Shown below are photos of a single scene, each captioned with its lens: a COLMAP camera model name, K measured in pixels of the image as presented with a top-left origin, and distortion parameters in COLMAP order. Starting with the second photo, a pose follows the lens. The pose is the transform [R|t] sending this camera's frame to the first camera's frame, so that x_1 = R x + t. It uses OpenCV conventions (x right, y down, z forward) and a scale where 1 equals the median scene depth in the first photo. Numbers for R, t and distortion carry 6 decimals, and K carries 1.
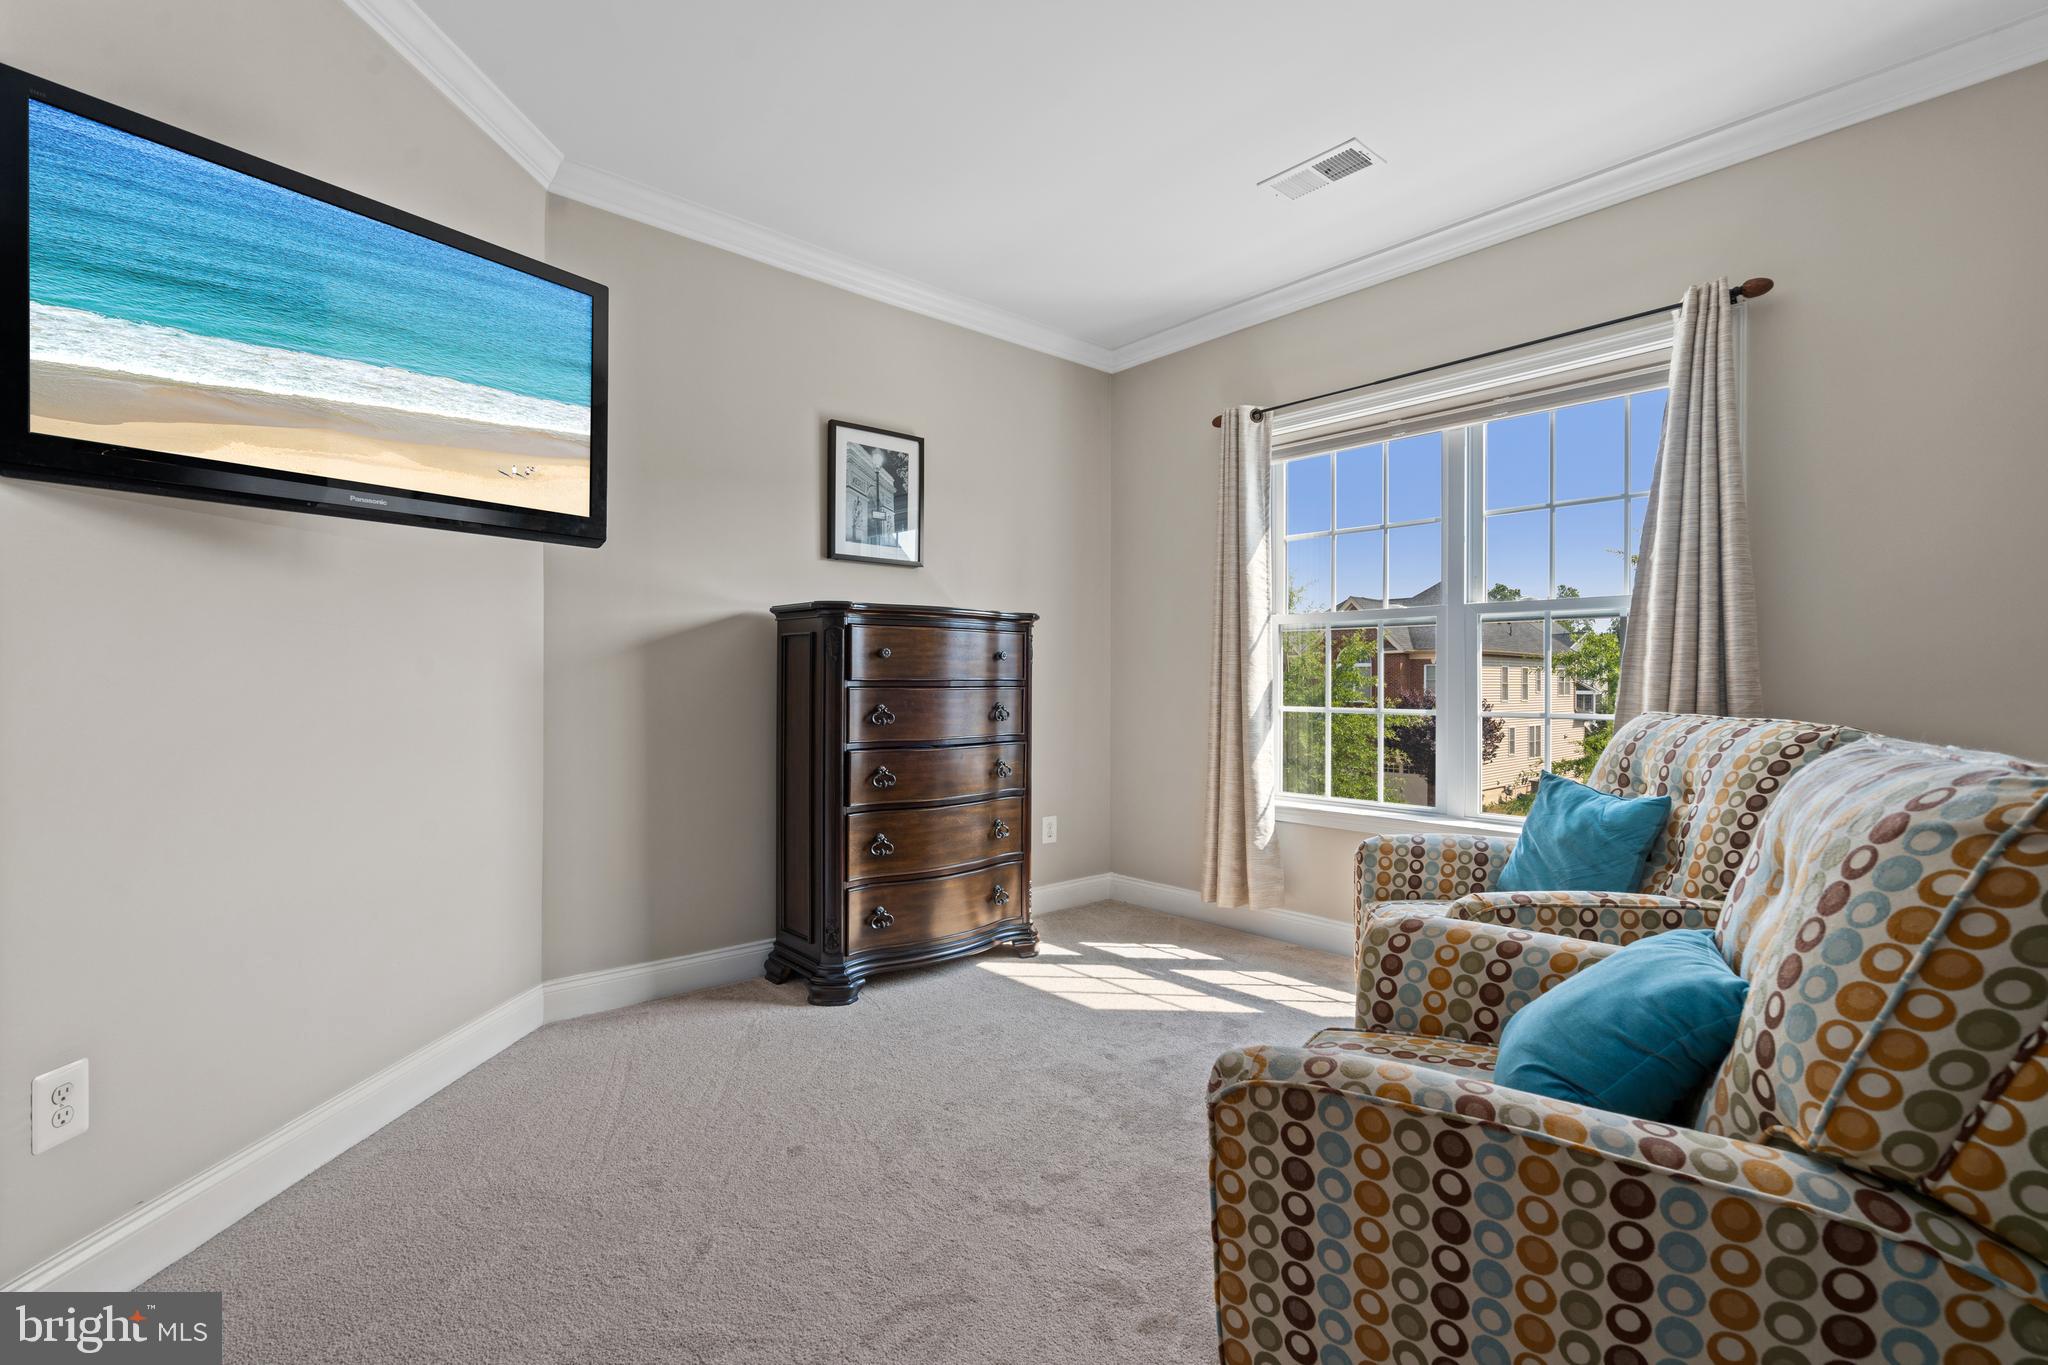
lens RADIAL K [[927.8, 0, 1004.3], [0, 927.8, 680.7], [0, 0, 1]] dist [-0.009699, -0.000464]
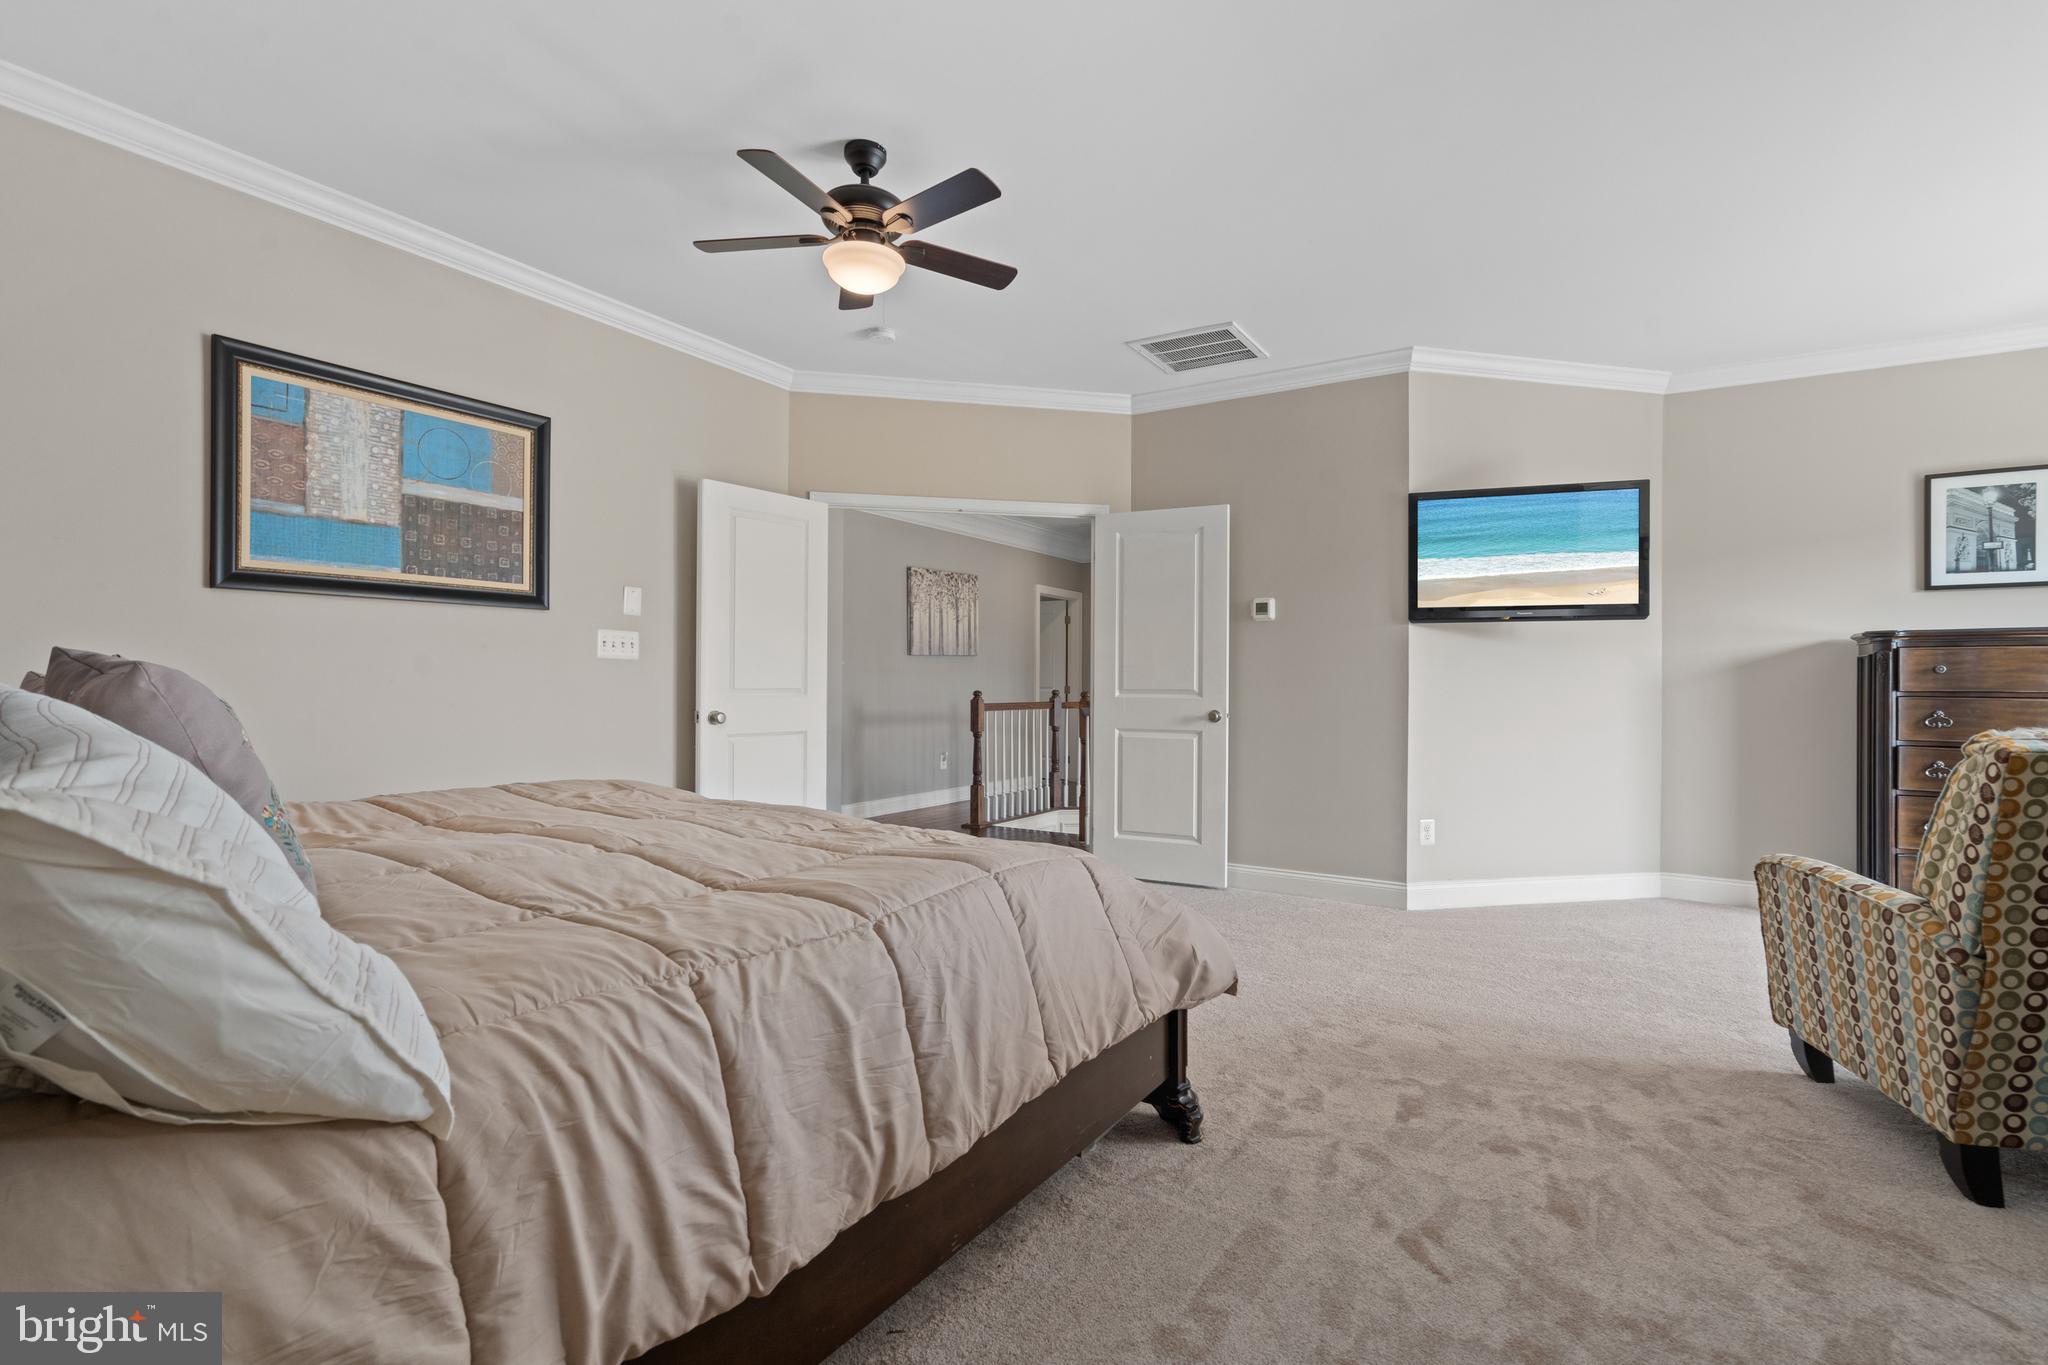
lens RADIAL K [[942.3, 0, 1030.3], [0, 942.3, 676.7], [0, 0, 1]] dist [-0.000360, 0.001024]
pose [[0.295691, -0.008686, -0.955244, 0.832765], [-0.004832, 0.999932, -0.010588, -0.000990], [0.955271, 0.007747, 0.295629, -0.618775]]
